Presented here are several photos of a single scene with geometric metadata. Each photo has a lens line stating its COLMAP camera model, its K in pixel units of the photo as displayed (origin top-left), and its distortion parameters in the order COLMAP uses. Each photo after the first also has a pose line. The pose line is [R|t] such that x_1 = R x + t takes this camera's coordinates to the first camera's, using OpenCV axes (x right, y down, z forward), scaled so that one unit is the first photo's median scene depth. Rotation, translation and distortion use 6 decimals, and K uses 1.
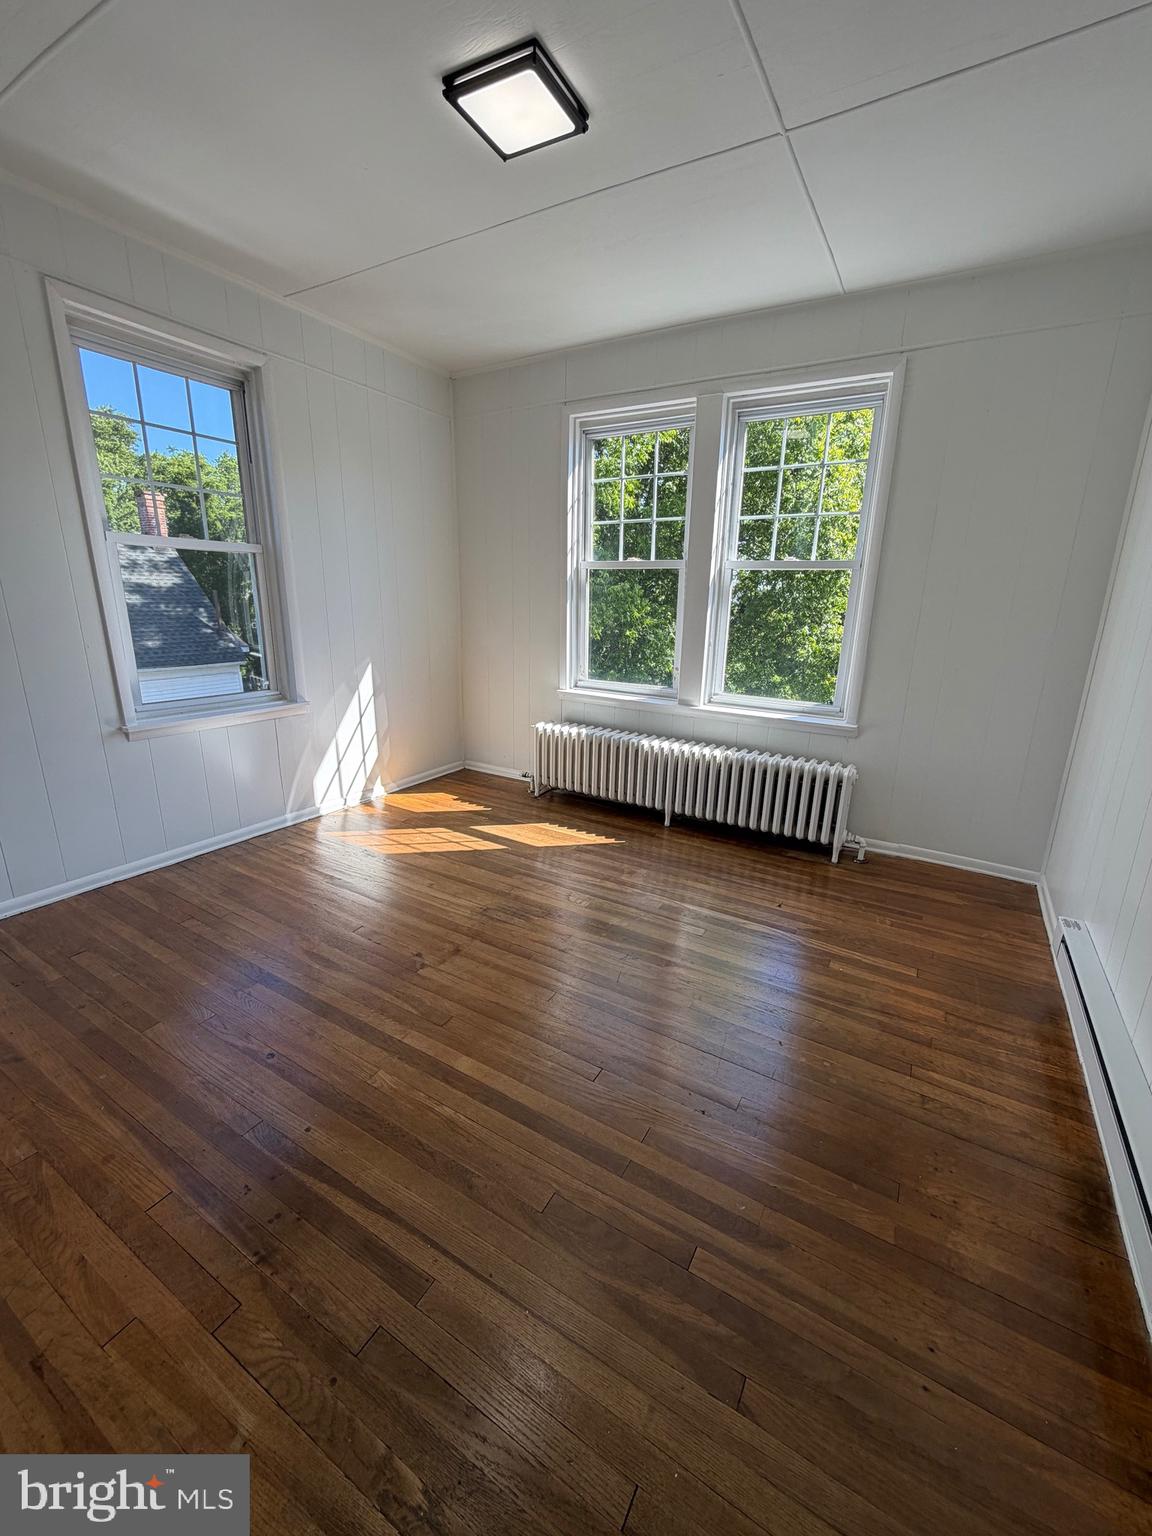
lens RADIAL K [[615.9, 0, 576.0], [0, 615.9, 768.0], [0, 0, 1]] dist [-0.003641, -0.000089]
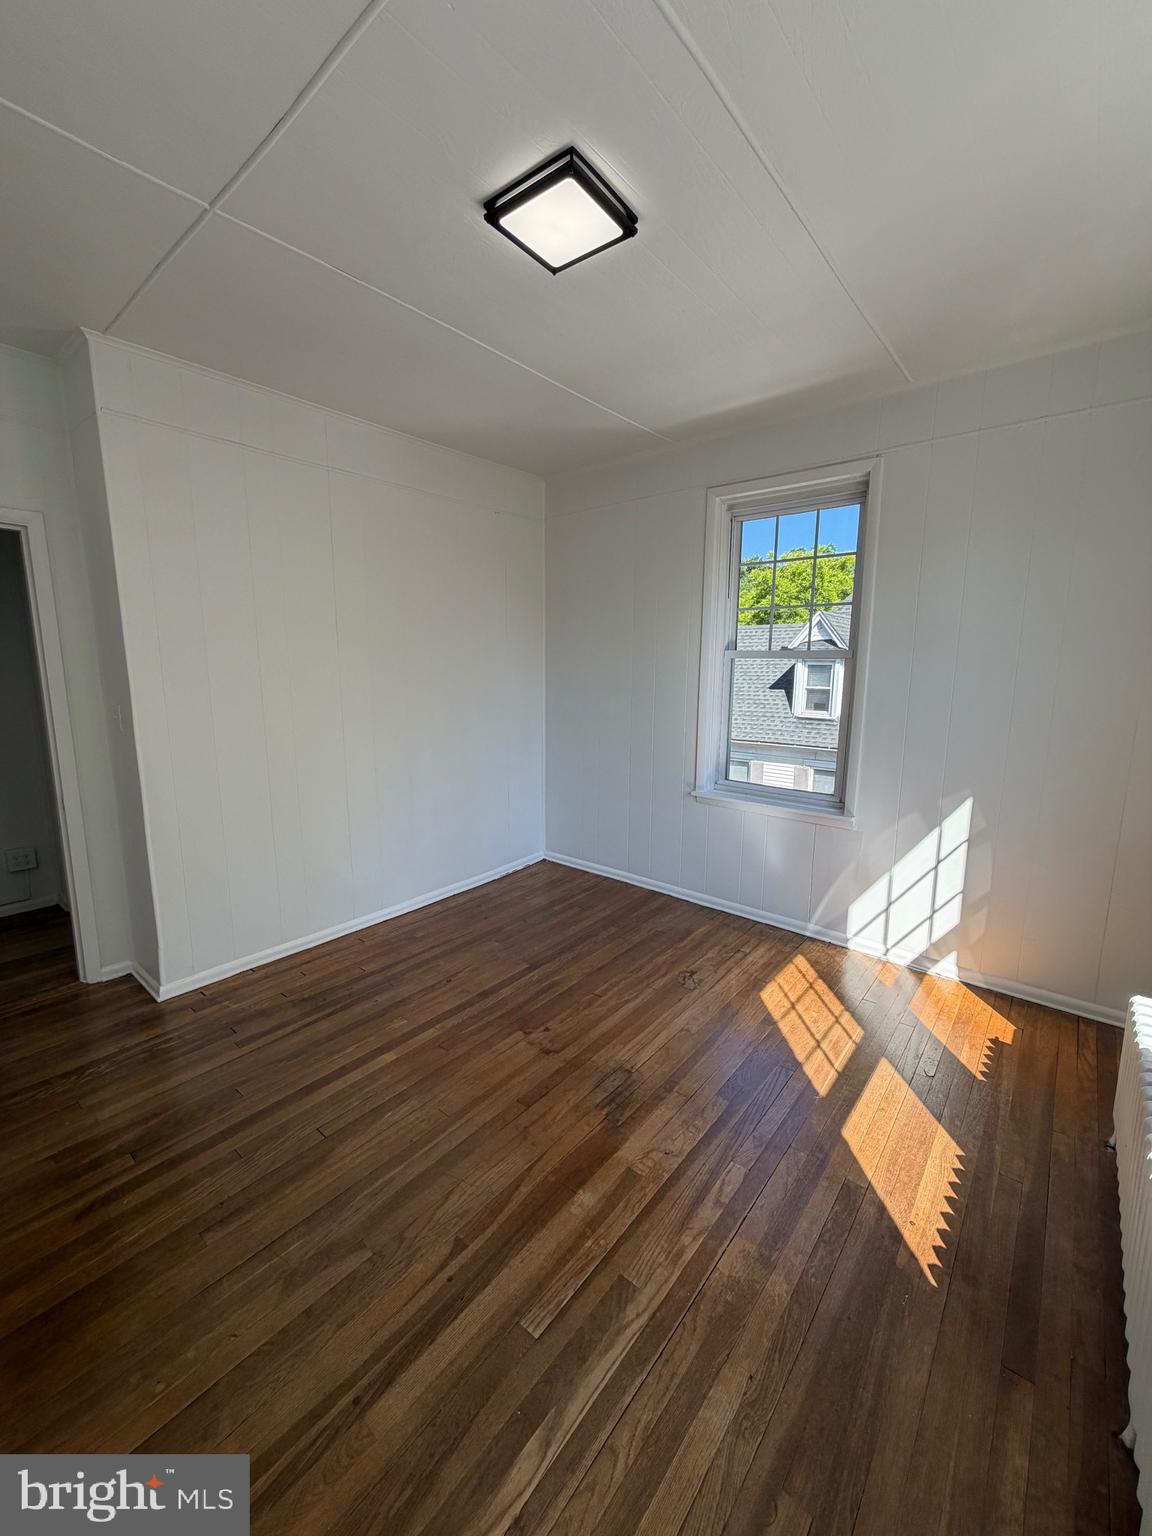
lens RADIAL K [[611.4, 0, 576.0], [0, 611.4, 768.0], [0, 0, 1]] dist [-0.000008, 0.000081]
pose [[-0.159642, 0.146506, -0.976243, 0.489204], [-0.277777, 0.942302, 0.186836, -0.234478], [0.947288, 0.301005, -0.109735, 0.707571]]
